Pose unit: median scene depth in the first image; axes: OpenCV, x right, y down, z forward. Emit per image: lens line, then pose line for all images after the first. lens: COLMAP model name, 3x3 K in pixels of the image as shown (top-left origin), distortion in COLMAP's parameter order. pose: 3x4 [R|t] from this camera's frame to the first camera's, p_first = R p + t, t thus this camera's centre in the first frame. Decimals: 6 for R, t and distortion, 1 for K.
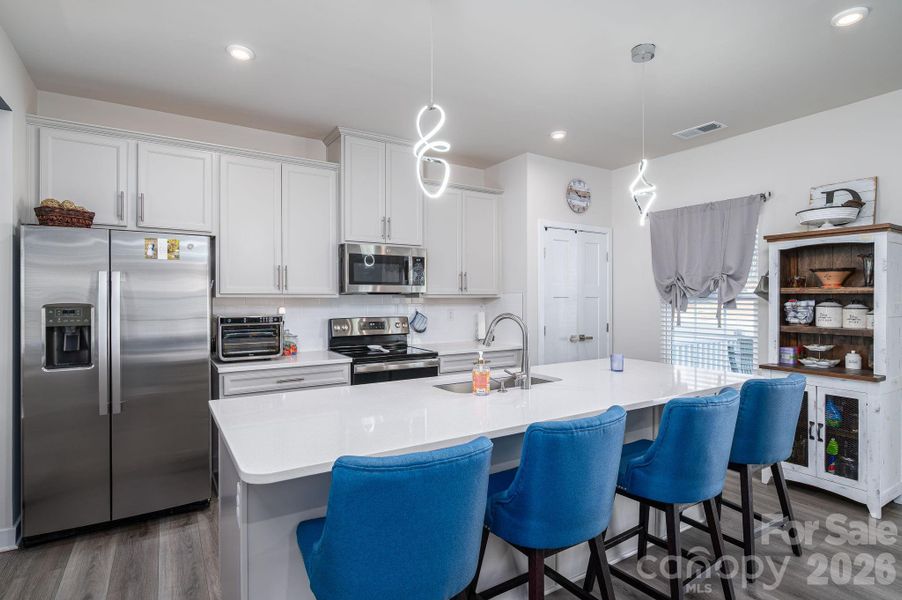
lens RADIAL K [[455.6, 0, 452.1], [0, 455.6, 300.2], [0, 0, 1]] dist [-0.010010, -0.001502]
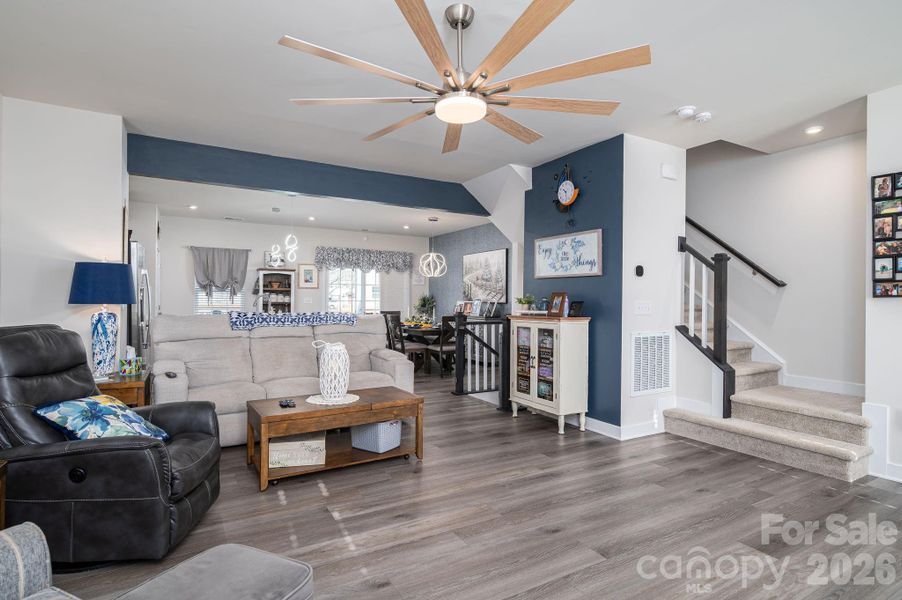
lens RADIAL K [[455.6, 0, 454.4], [0, 455.6, 296.0], [0, 0, 1]] dist [-0.010010, -0.001502]
pose [[0.031986, 0.007846, 0.999458, -2.030269], [-0.002450, 0.999967, -0.007772, 0.042296], [-0.999485, -0.002200, 0.032004, -0.254583]]
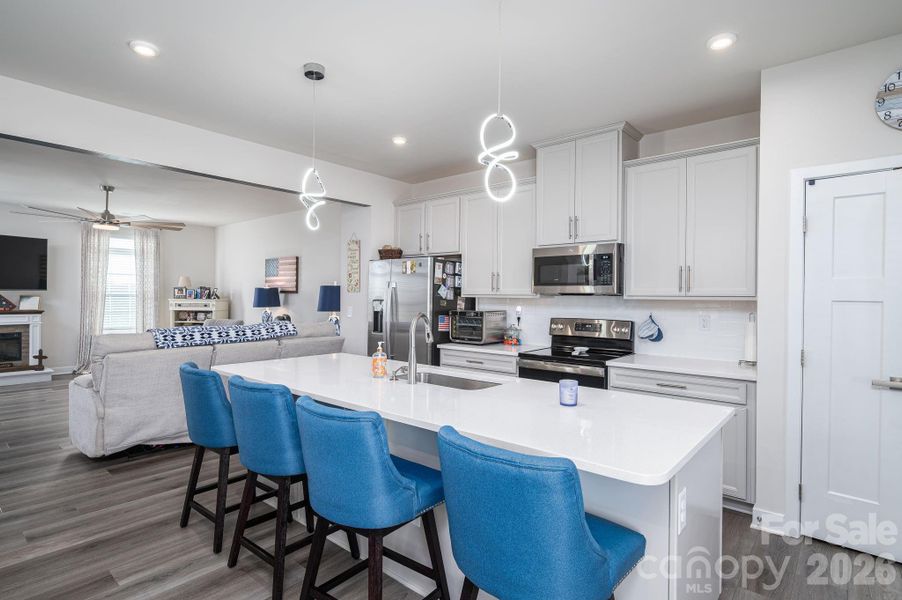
lens RADIAL K [[455.6, 0, 455.6], [0, 455.6, 299.4], [0, 0, 1]] dist [-0.010010, -0.001502]
pose [[0.316933, 0.009005, -0.948405, 0.843341], [-0.014270, 0.999887, 0.004725, -0.005960], [0.948341, 0.012036, 0.317026, 0.541910]]
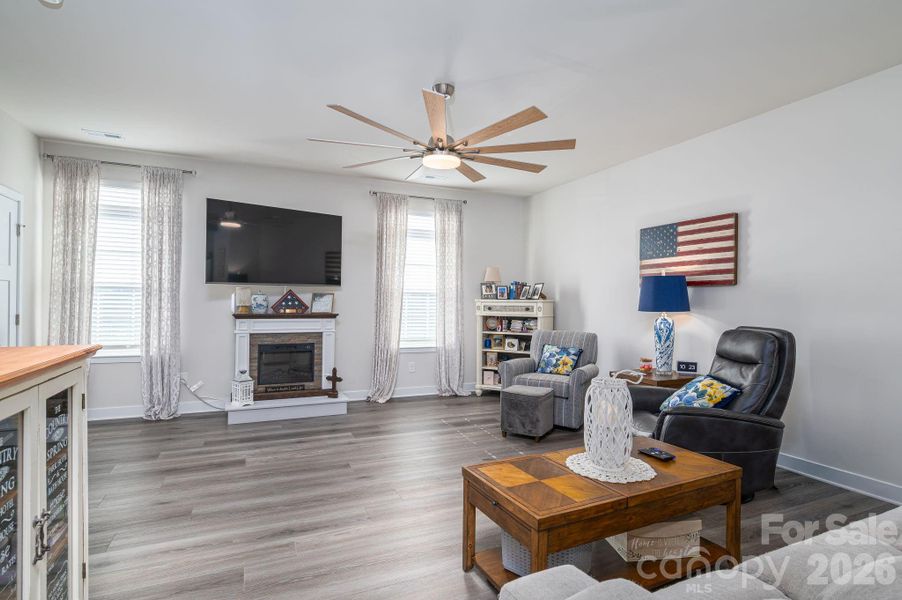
lens RADIAL K [[455.6, 0, 445.1], [0, 455.6, 299.7], [0, 0, 1]] dist [-0.010010, -0.001502]
pose [[-0.144574, -0.007839, -0.989463, -0.305014], [-0.015339, 0.999866, -0.005680, 0.039593], [0.989375, 0.014356, -0.144675, -0.038958]]
